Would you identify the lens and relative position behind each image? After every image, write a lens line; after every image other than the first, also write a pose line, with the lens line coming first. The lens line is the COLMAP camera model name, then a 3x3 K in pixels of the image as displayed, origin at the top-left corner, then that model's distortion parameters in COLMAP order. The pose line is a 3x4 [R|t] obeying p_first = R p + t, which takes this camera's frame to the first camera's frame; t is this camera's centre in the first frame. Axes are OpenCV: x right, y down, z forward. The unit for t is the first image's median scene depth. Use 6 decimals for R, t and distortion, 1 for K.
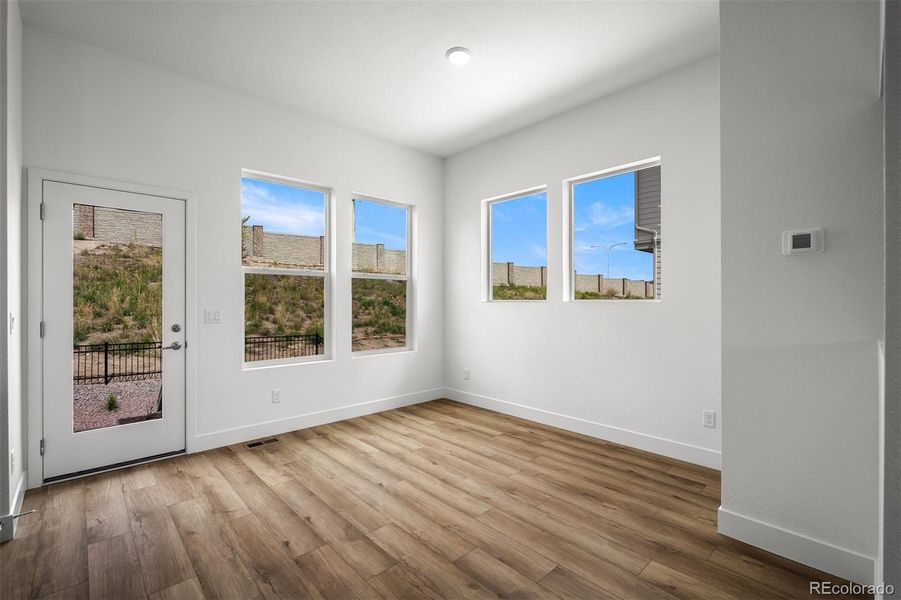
lens RADIAL K [[397.1, 0, 450.5], [0, 397.1, 300.0], [0, 0, 1]] dist [-0.001242, -0.000681]
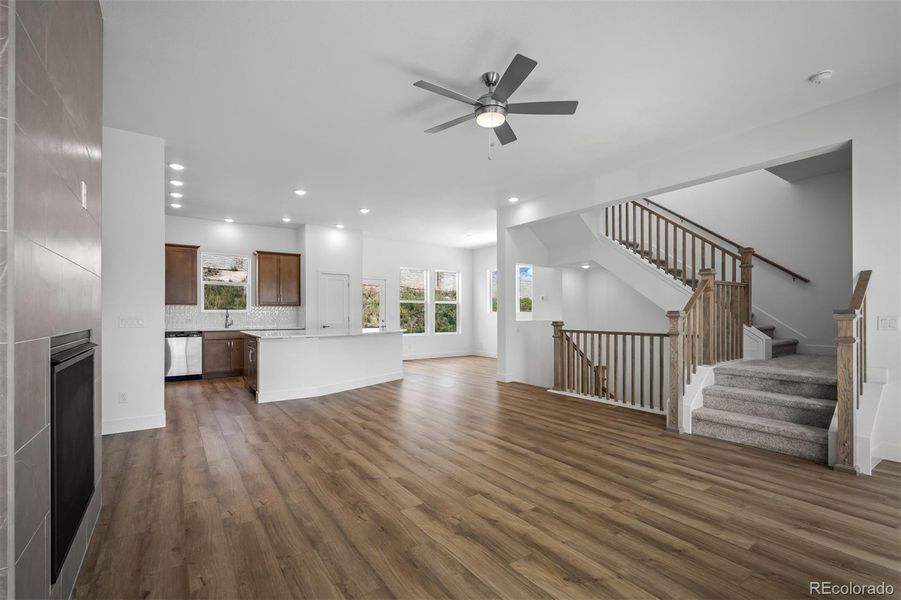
lens RADIAL K [[403.7, 0, 451.9], [0, 403.7, 314.0], [0, 0, 1]] dist [-0.002702, -0.000386]
pose [[0.990547, 0.001151, -0.137169, 0.086736], [-0.000947, 0.999998, 0.001554, 0.003275], [0.137171, -0.001409, 0.990546, -0.637421]]
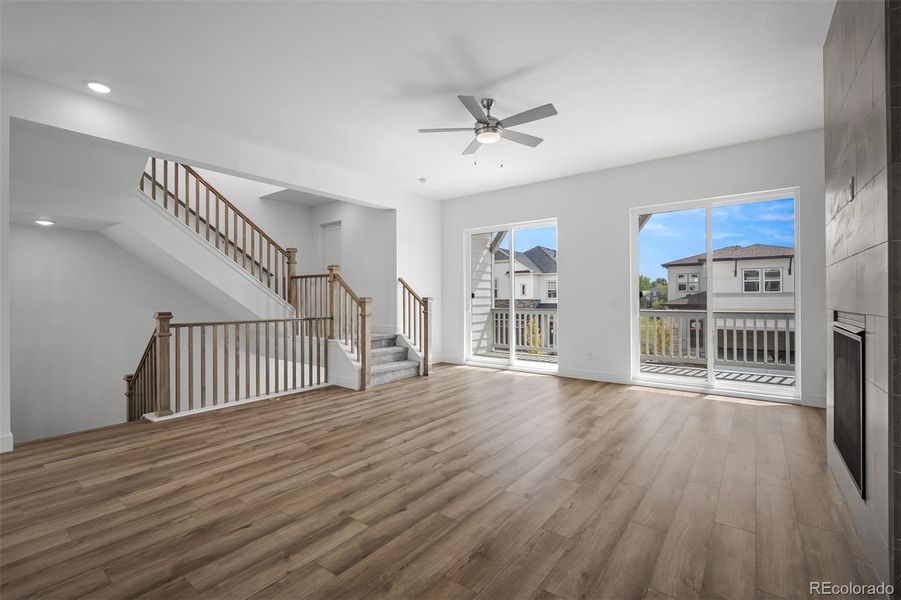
lens RADIAL K [[397.1, 0, 450.5], [0, 397.1, 300.0], [0, 0, 1]] dist [-0.001242, -0.000681]
pose [[-0.166642, 0.000617, 0.986017, -0.277754], [0.003398, 0.999994, -0.000051, 0.003735], [-0.986012, 0.003342, -0.166643, -0.235355]]
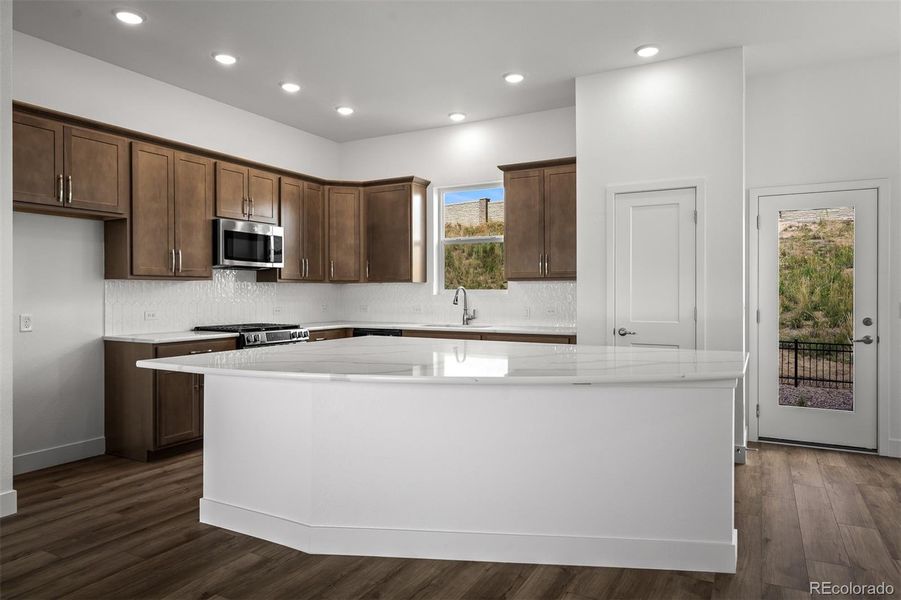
lens RADIAL K [[576.9, 0, 448.3], [0, 576.9, 294.9], [0, 0, 1]] dist [-0.001494, 0.001027]
pose [[0.313669, 0.003875, -0.949524, 0.099246], [0.002393, 0.999985, 0.004872, -0.001150], [0.949529, -0.003800, 0.313655, -0.126634]]
